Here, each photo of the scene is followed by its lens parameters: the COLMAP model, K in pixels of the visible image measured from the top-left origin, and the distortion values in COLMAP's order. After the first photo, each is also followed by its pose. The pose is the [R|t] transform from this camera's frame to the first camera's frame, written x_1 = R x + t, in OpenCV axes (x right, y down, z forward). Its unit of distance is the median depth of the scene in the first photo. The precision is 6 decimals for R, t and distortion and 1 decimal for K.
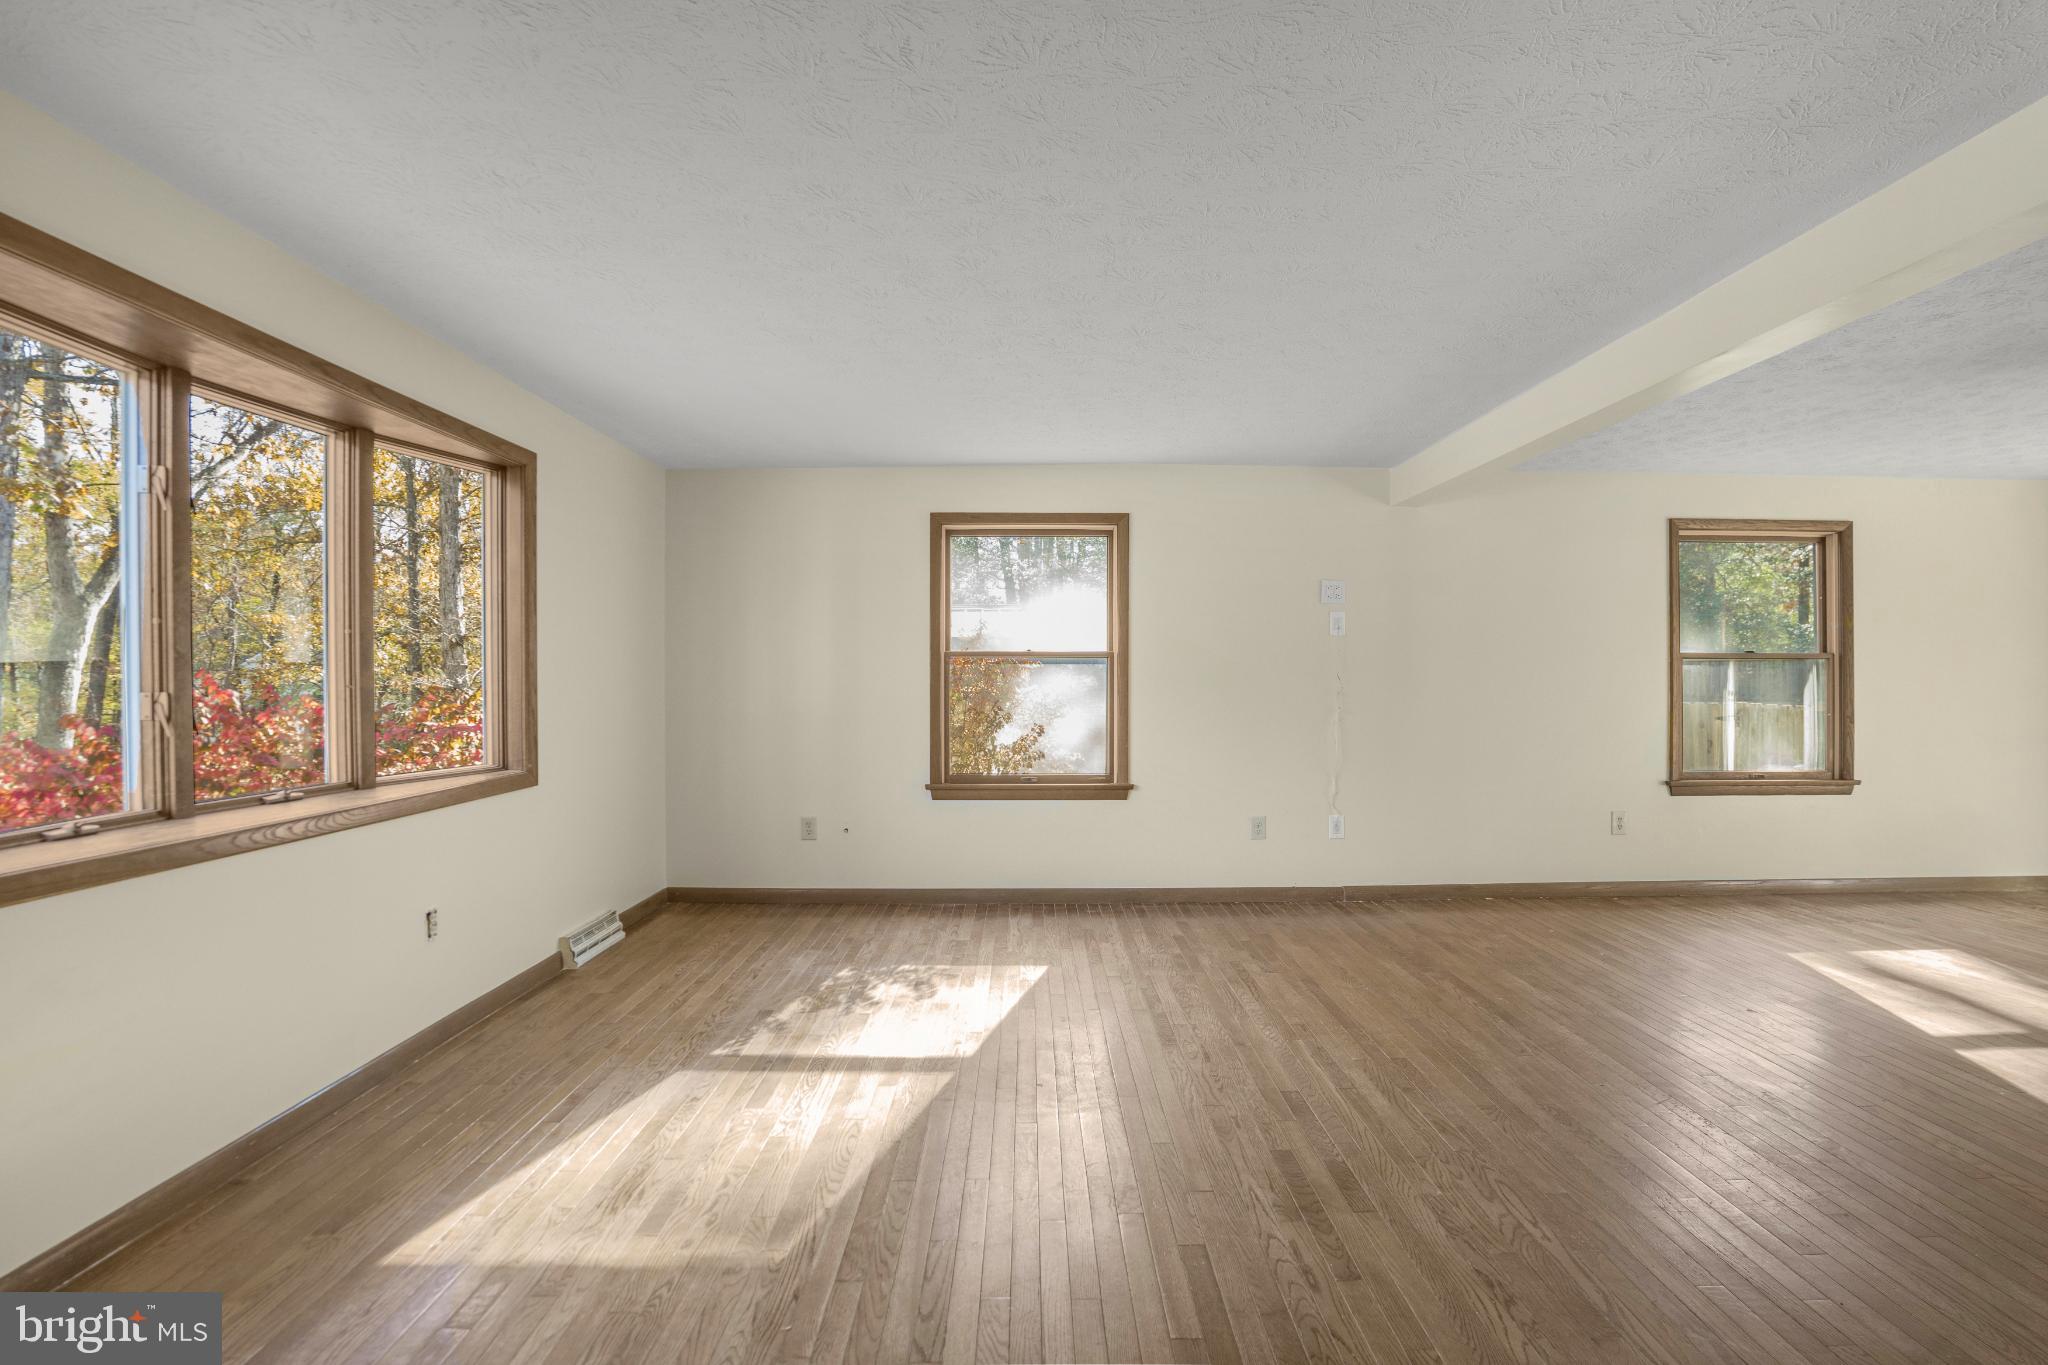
lens RADIAL K [[945.7, 0, 1038.6], [0, 945.7, 685.7], [0, 0, 1]] dist [-0.076306, 0.016485]
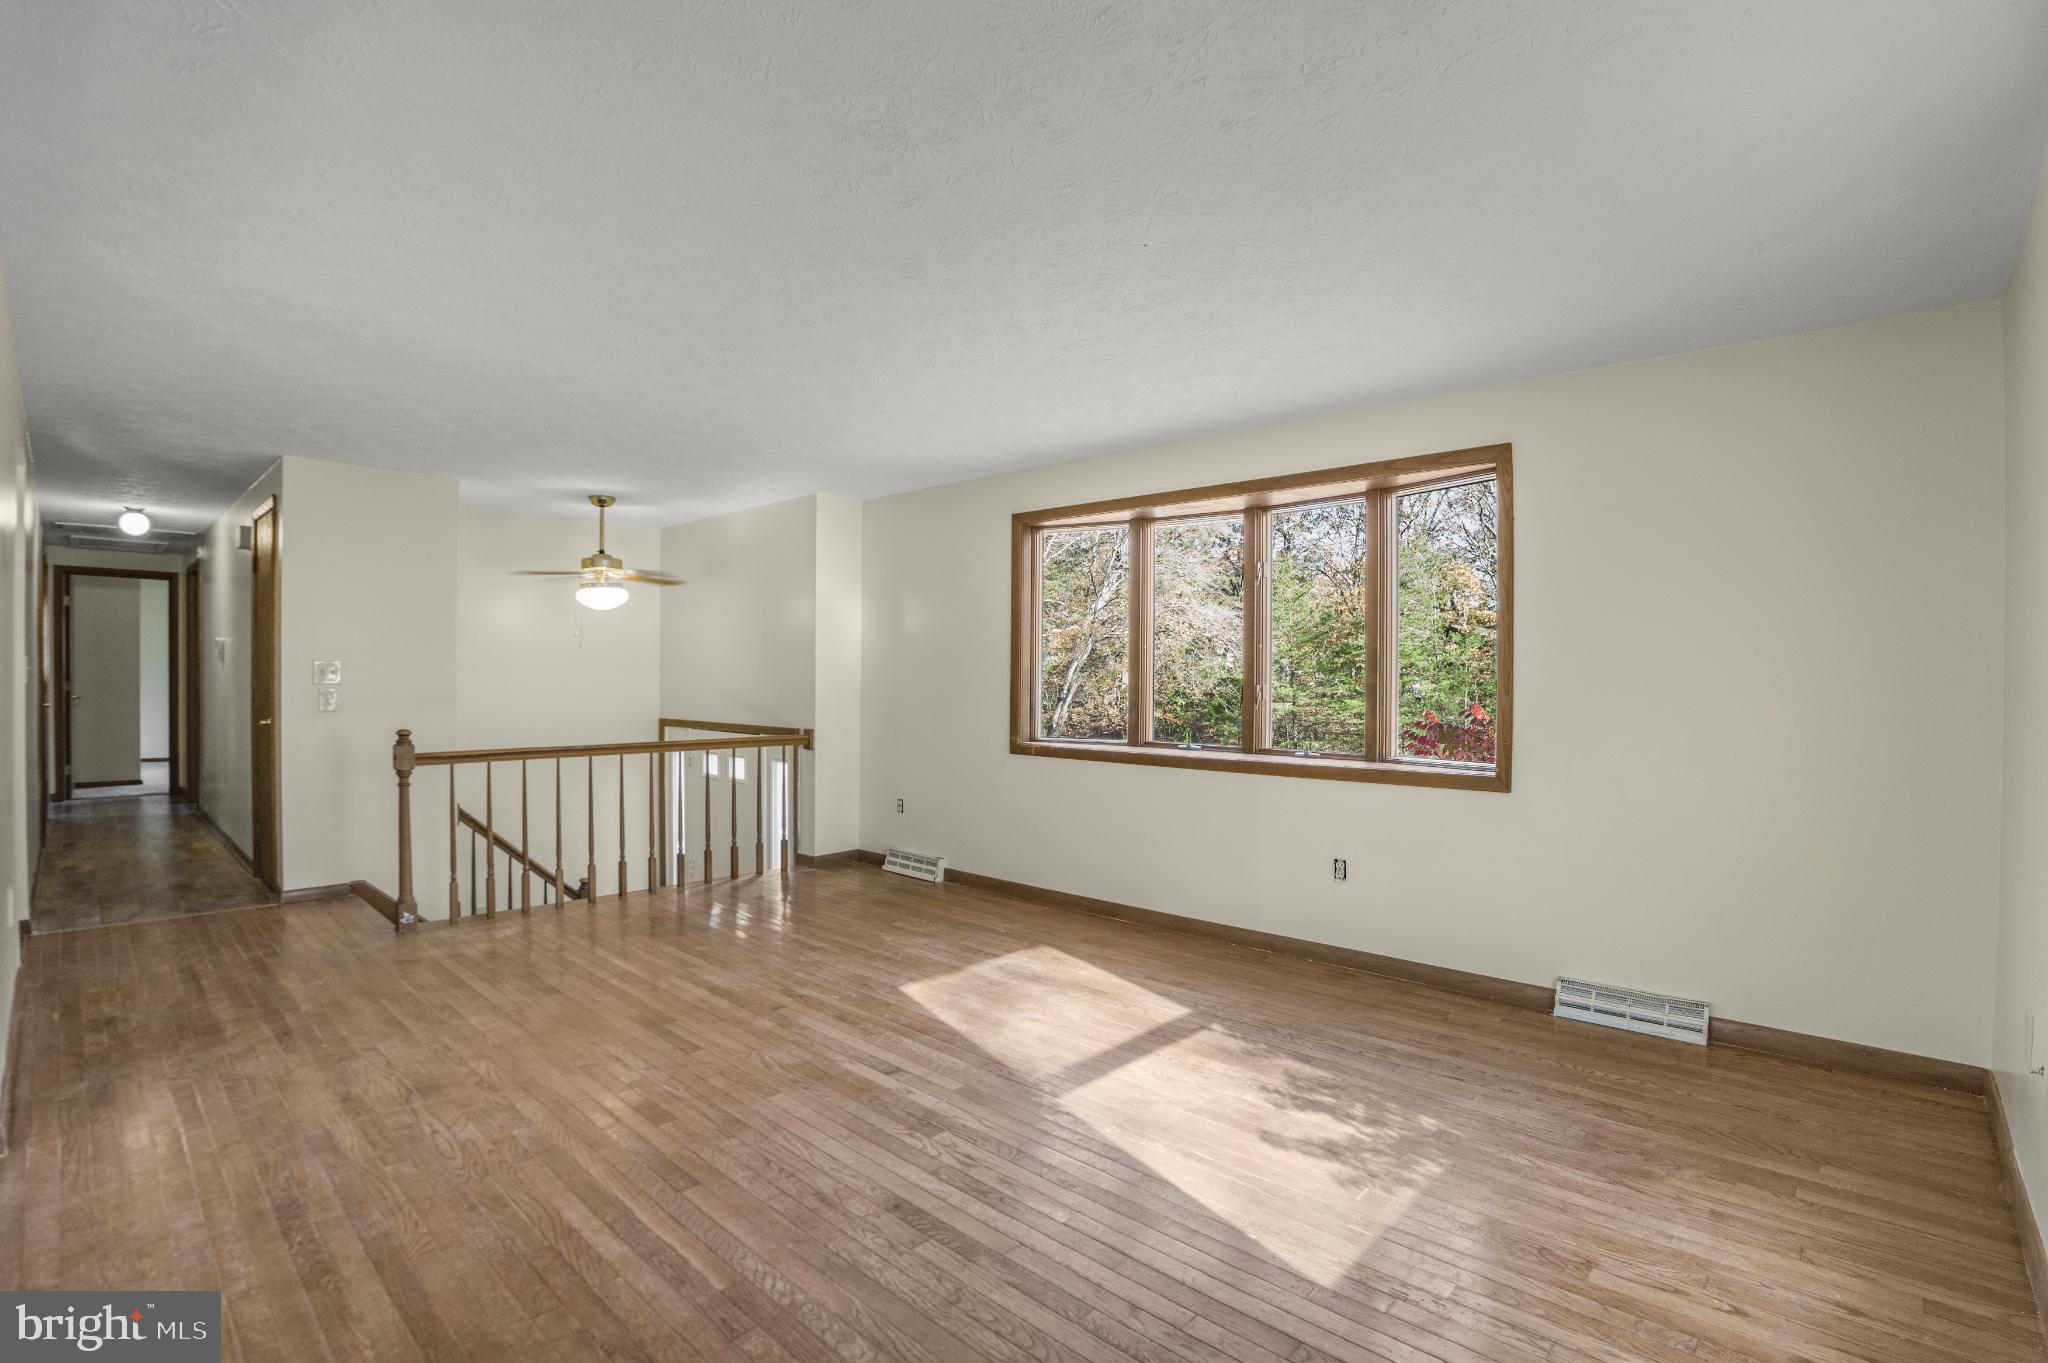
lens RADIAL K [[945.7, 0, 1038.6], [0, 945.7, 684.7], [0, 0, 1]] dist [-0.076306, 0.016485]
pose [[-0.679188, 0.005759, -0.733941, 0.442177], [-0.009276, 0.999822, 0.016430, -0.011053], [0.733905, 0.017967, -0.679014, 1.199927]]
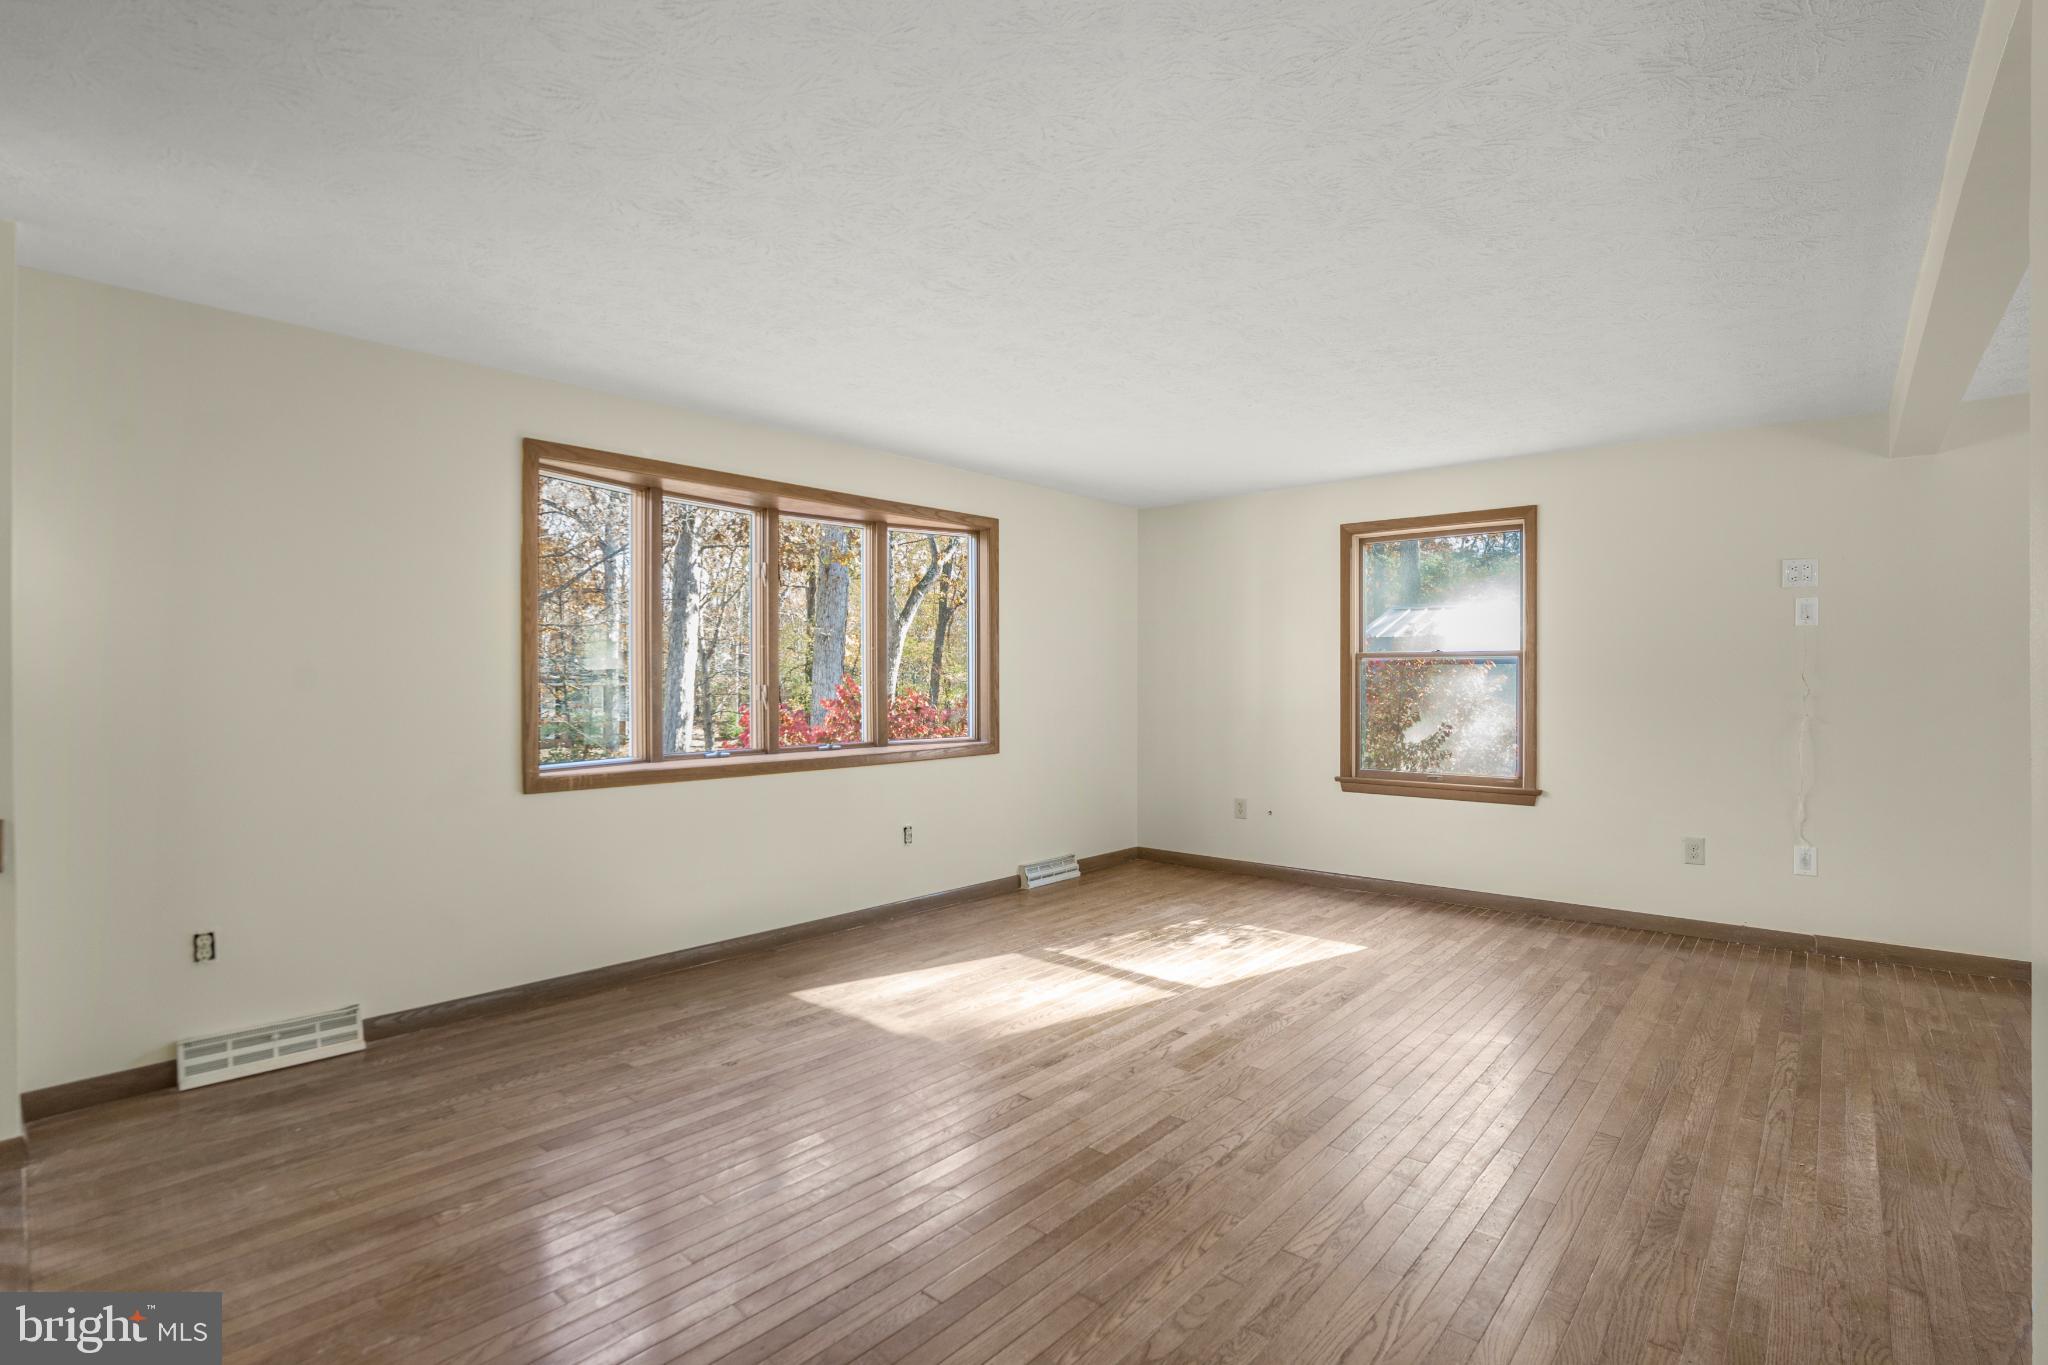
lens RADIAL K [[963.0, 0, 1031.7], [0, 963.0, 680.9], [0, 0, 1]] dist [-0.070536, 0.022929]
pose [[0.748498, 0.002215, -0.663134, 0.439799], [-0.006630, 0.999969, -0.004144, 0.002494], [0.663104, 0.007498, 0.748490, -0.064724]]
